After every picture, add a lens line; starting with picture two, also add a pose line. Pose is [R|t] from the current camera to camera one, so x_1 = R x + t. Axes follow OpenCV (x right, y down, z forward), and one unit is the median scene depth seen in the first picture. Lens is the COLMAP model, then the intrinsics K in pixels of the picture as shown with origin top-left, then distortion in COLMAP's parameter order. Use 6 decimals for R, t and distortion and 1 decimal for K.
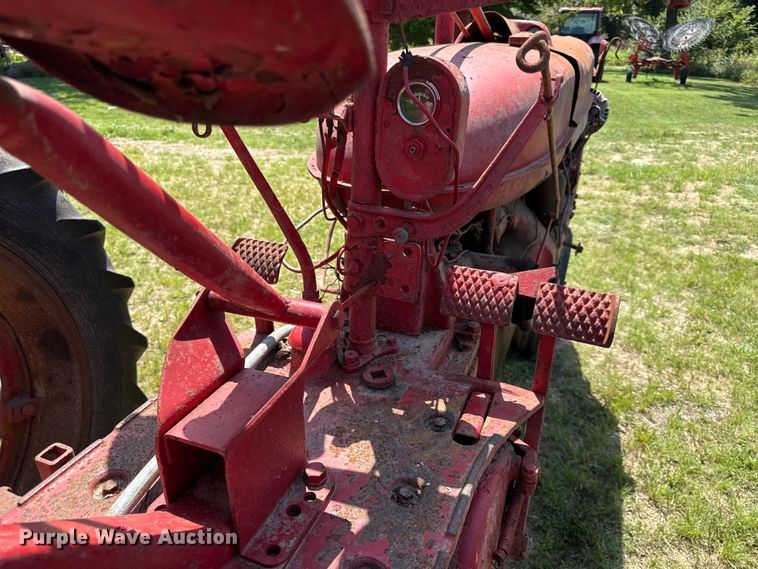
lens RADIAL K [[539.1, 0, 377.6], [0, 539.1, 281.4], [0, 0, 1]] dist [0.039944, -0.051506]
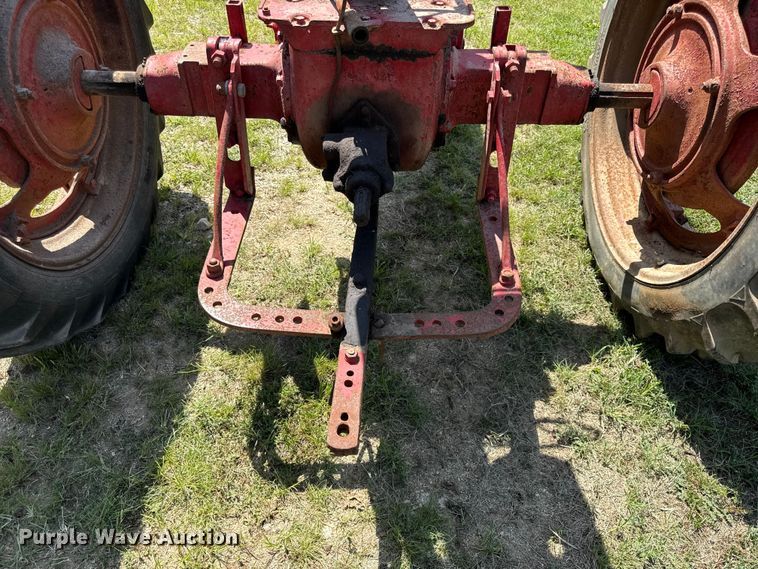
lens RADIAL K [[539.1, 0, 375.0], [0, 539.1, 280.4], [0, 0, 1]] dist [0.039944, -0.051506]
pose [[0.930682, -0.238047, 0.277785, -0.036304], [0.128522, 0.923685, 0.360953, 0.023800], [-0.342510, -0.300231, 0.890252, -0.042881]]
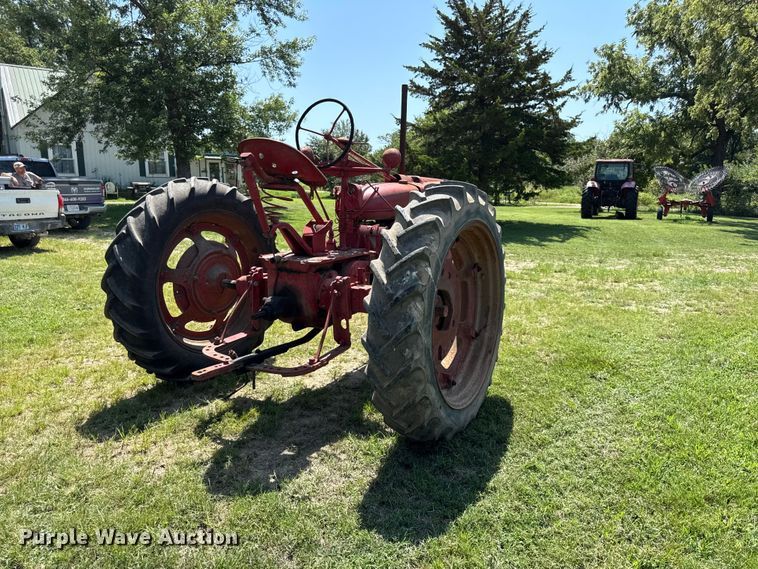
lens RADIAL K [[539.1, 0, 377.1], [0, 539.1, 277.5], [0, 0, 1]] dist [0.039944, -0.051506]
pose [[0.990090, 0.027117, -0.137789, 0.039407], [-0.060231, 0.968349, -0.242223, 0.064275], [0.126859, 0.248121, 0.960387, -0.140602]]
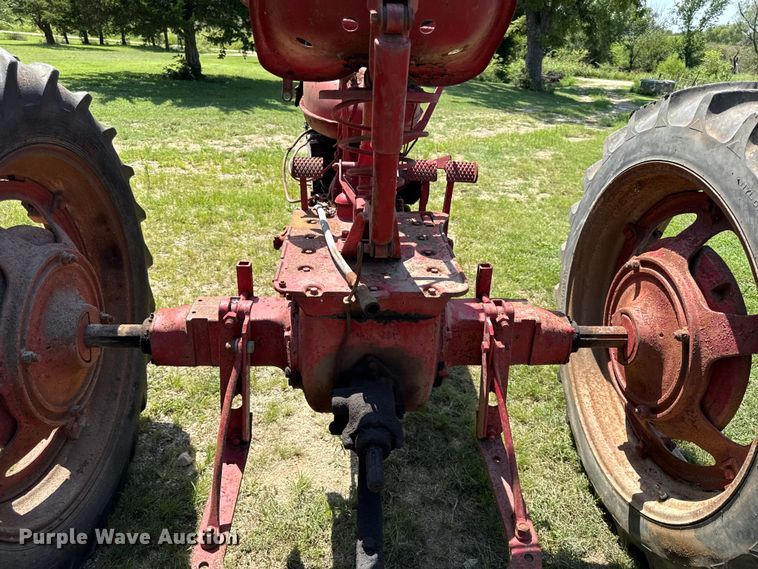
lens RADIAL K [[539.1, 0, 383.4], [0, 539.1, 280.5], [0, 0, 1]] dist [0.039944, -0.051506]
pose [[0.896110, -0.144715, 0.419577, -0.040099], [0.138050, 0.989338, 0.046390, 0.014635], [-0.421817, 0.016352, 0.906533, -0.040599]]
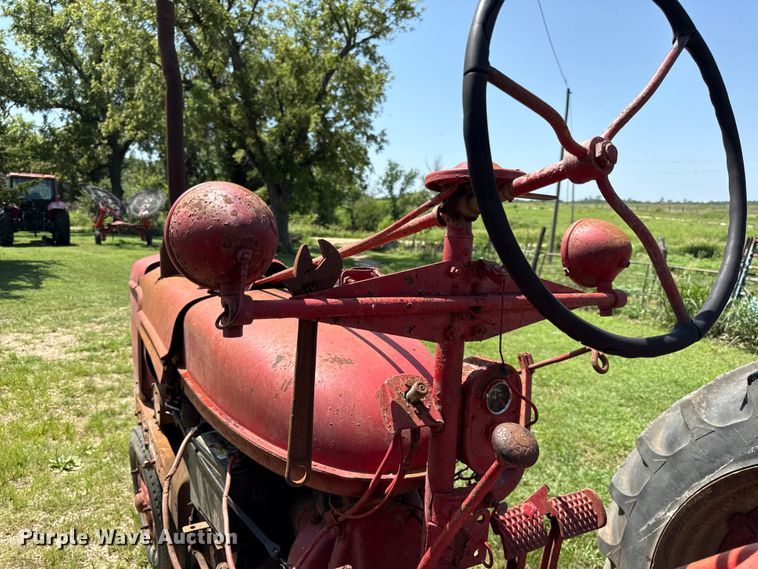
lens RADIAL K [[539.1, 0, 376.4], [0, 539.1, 286.7], [0, 0, 1]] dist [0.039944, -0.051506]
pose [[0.609296, -0.090087, 0.787809, -0.037662], [0.291055, 0.949585, -0.116518, -0.018202], [-0.737594, 0.300289, 0.604798, 0.013509]]
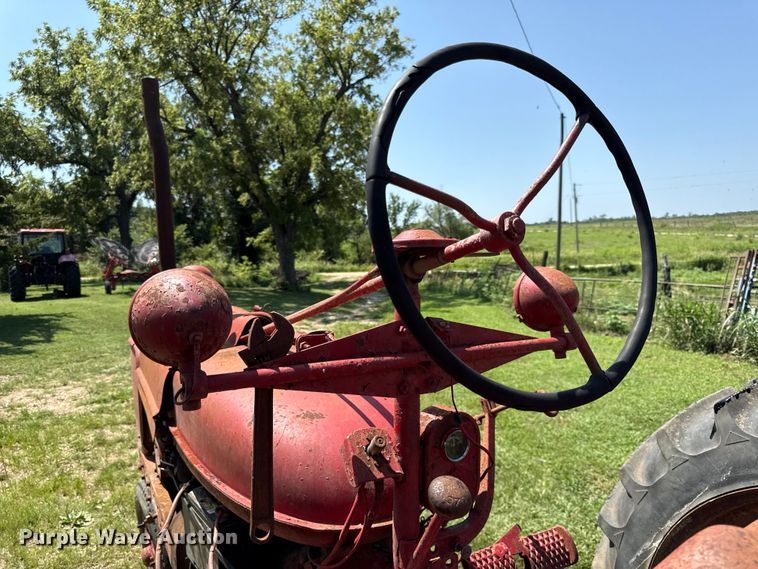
lens RADIAL K [[539.1, 0, 376.6], [0, 539.1, 284.8], [0, 0, 1]] dist [0.039944, -0.051506]
pose [[0.617995, -0.077402, 0.782363, -0.037531], [0.343665, 0.921624, -0.180285, -0.018555], [-0.707090, 0.380286, 0.596159, 0.007173]]
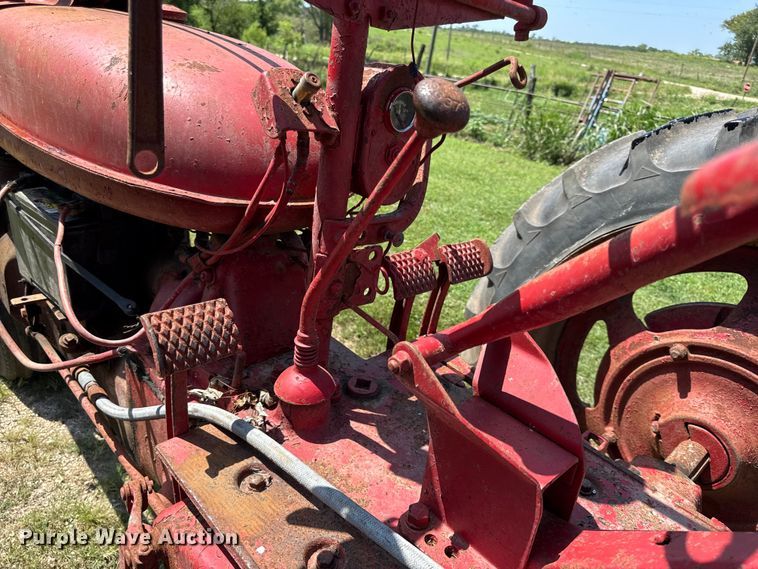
lens RADIAL K [[539.1, 0, 379.5], [0, 539.1, 281.7], [0, 0, 1]] dist [0.039944, -0.051506]
pose [[0.411801, -0.327577, 0.850361, -0.033313], [0.253259, 0.937535, 0.238513, -0.010091], [-0.875374, 0.117141, 0.469039, 0.021169]]
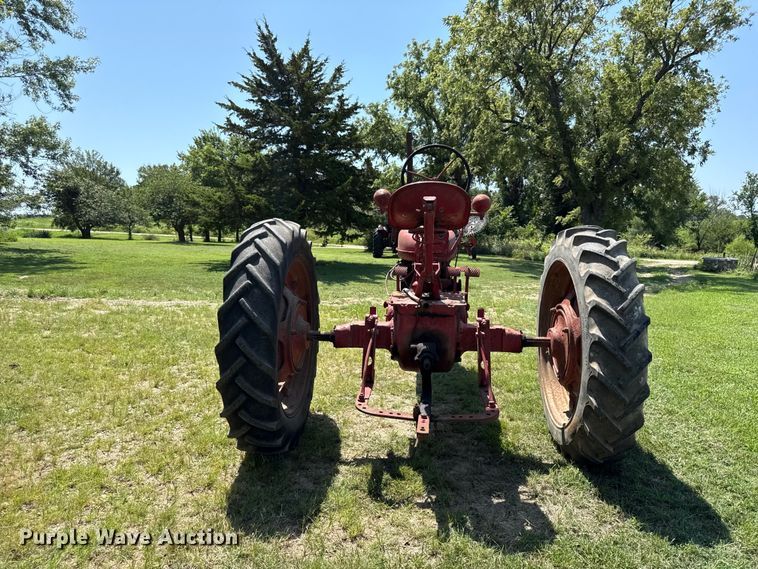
lens RADIAL K [[539.1, 0, 382.8], [0, 539.1, 286.4], [0, 0, 1]] dist [0.039944, -0.051506]
pose [[0.949046, -0.019867, 0.314512, -0.079436], [0.114377, 0.951673, -0.285020, 0.059498], [-0.293650, 0.306470, 0.905453, -0.129549]]
